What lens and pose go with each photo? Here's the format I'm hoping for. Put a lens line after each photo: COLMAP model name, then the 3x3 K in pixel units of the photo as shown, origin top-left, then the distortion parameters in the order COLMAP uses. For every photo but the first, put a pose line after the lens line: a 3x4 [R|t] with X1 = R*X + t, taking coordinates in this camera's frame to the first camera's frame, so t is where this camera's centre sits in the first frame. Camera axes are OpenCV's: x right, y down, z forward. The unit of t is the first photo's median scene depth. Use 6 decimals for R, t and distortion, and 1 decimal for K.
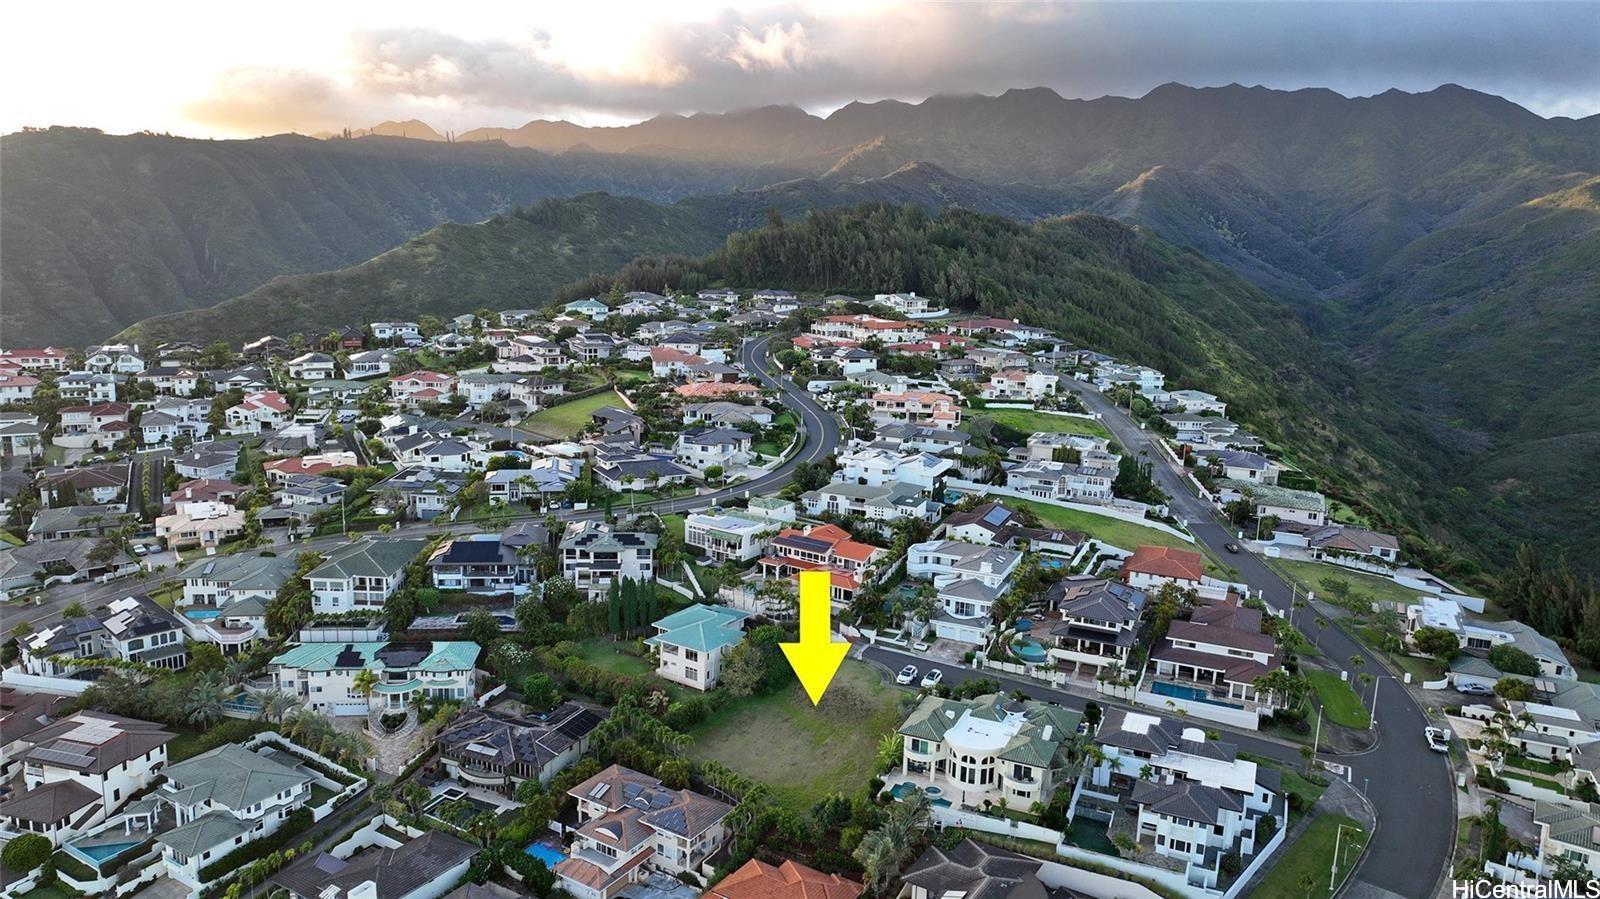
lens RADIAL K [[1138.2, 0, 794.8], [0, 1138.2, 449.5], [0, 0, 1]] dist [-0.002040, 0.018018]
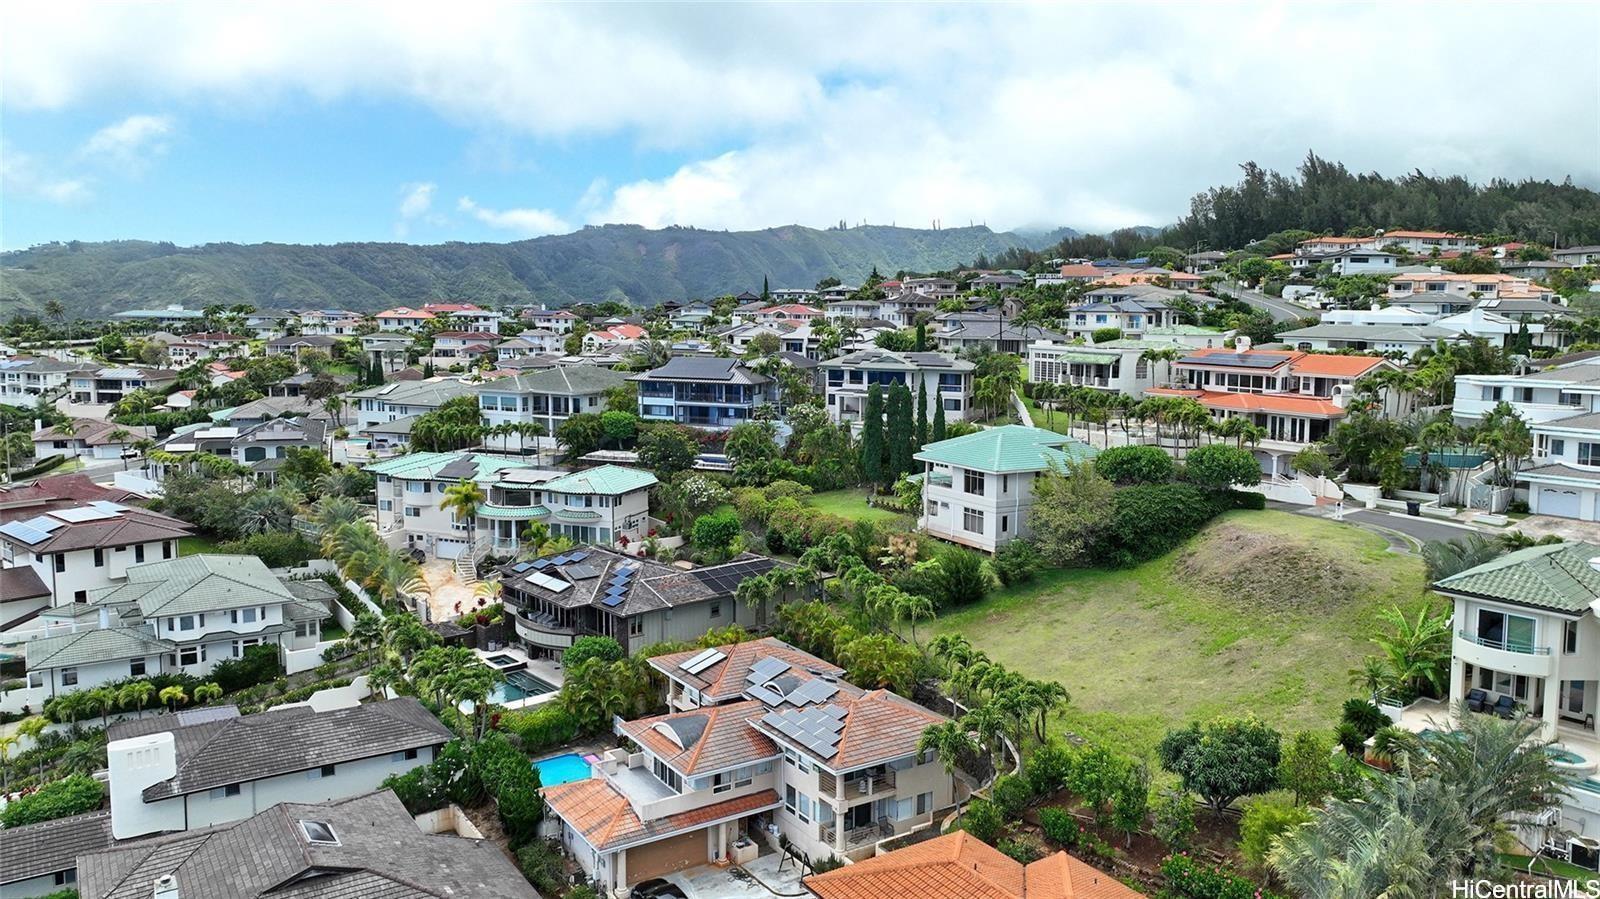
lens RADIAL K [[1138.2, 0, 777.4], [0, 1138.2, 409.4], [0, 0, 1]] dist [-0.002040, 0.018018]
pose [[0.908917, 0.019120, -0.416538, 0.037146], [-0.068310, 0.992280, -0.103511, 0.179735], [0.411343, 0.122536, 0.903207, 0.425935]]
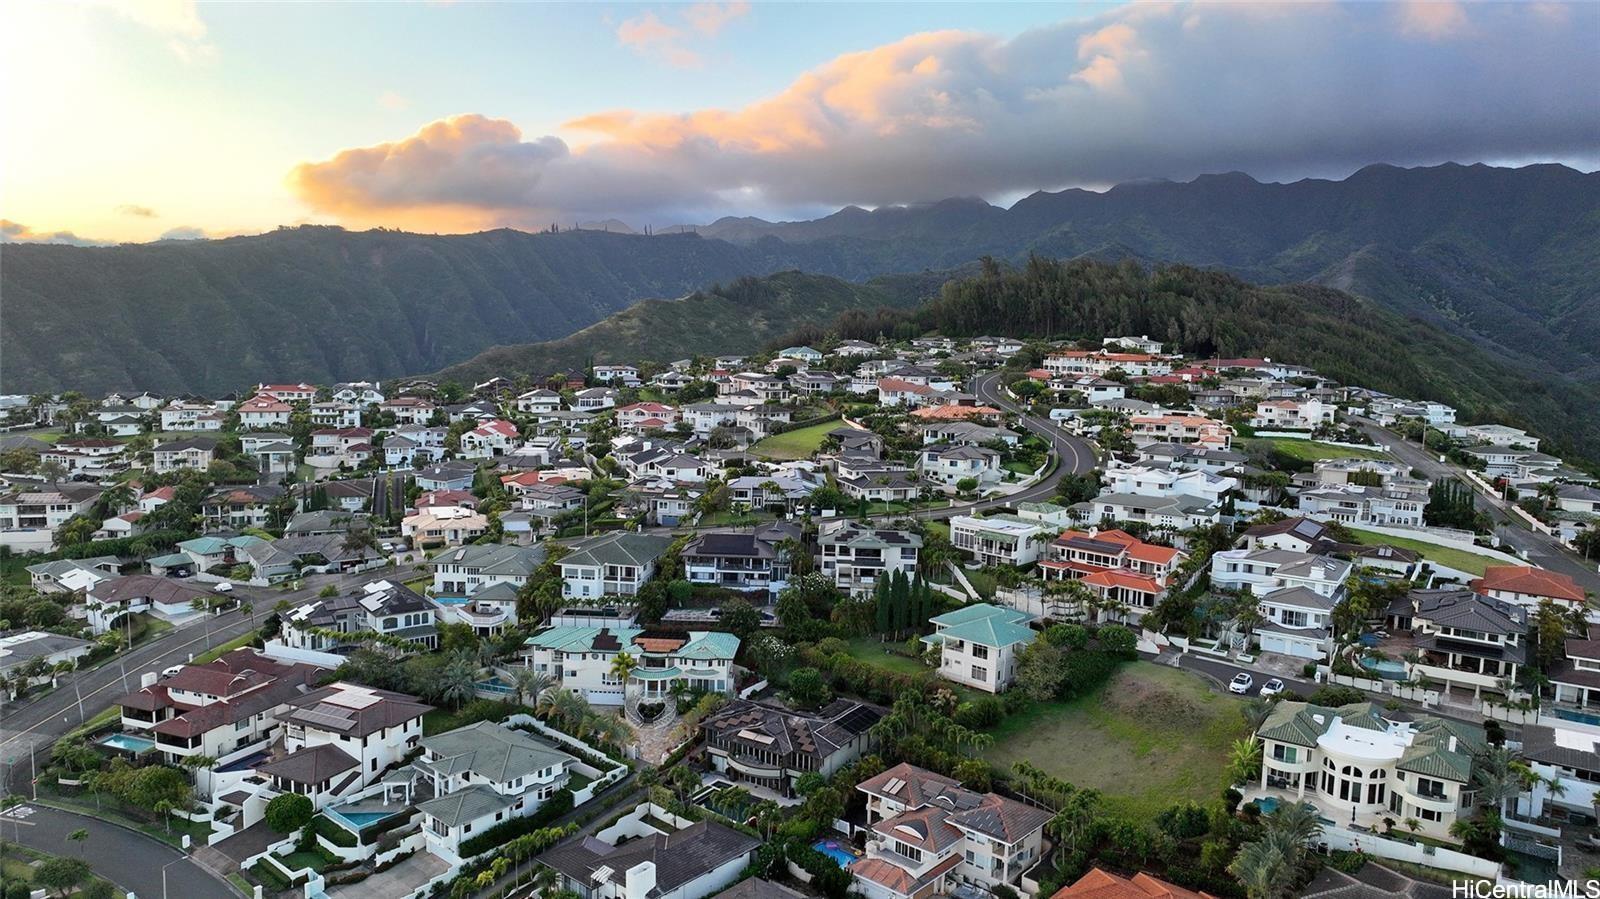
lens RADIAL K [[1138.2, 0, 792.4], [0, 1138.2, 447.4], [0, 0, 1]] dist [-0.002040, 0.018018]
pose [[0.987633, 0.011318, -0.156374, -0.085242], [-0.023926, 0.996589, -0.078984, 0.083473], [0.154946, 0.081748, 0.984535, 0.084207]]
